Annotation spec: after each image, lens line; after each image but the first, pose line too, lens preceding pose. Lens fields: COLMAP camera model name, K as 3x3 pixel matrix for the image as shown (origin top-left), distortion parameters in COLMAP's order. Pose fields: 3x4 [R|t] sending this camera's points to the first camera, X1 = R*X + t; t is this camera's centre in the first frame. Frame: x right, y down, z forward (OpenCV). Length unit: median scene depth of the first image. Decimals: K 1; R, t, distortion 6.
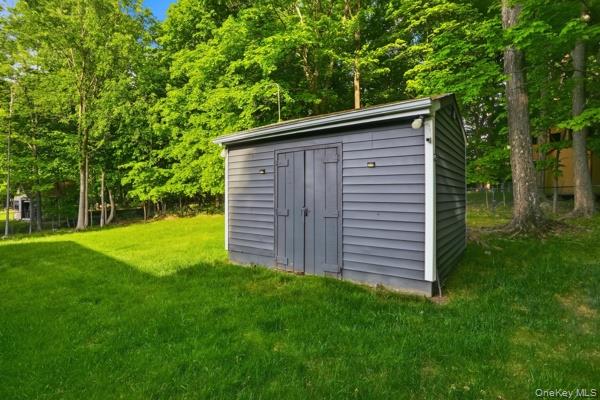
lens RADIAL K [[302.8, 0, 298.6], [0, 302.8, 196.9], [0, 0, 1]] dist [0.001526, 0.000263]
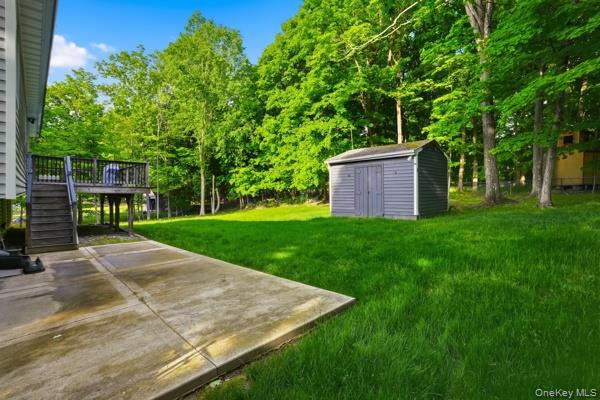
lens RADIAL K [[310.0, 0, 300.0], [0, 310.0, 200.0], [0, 0, 1]] dist [-0.003649, -0.000318]
pose [[0.987768, -0.011462, -0.155512, -0.044407], [0.014112, 0.999773, 0.015945, 0.021497], [0.155294, -0.017945, 0.987705, -0.513423]]
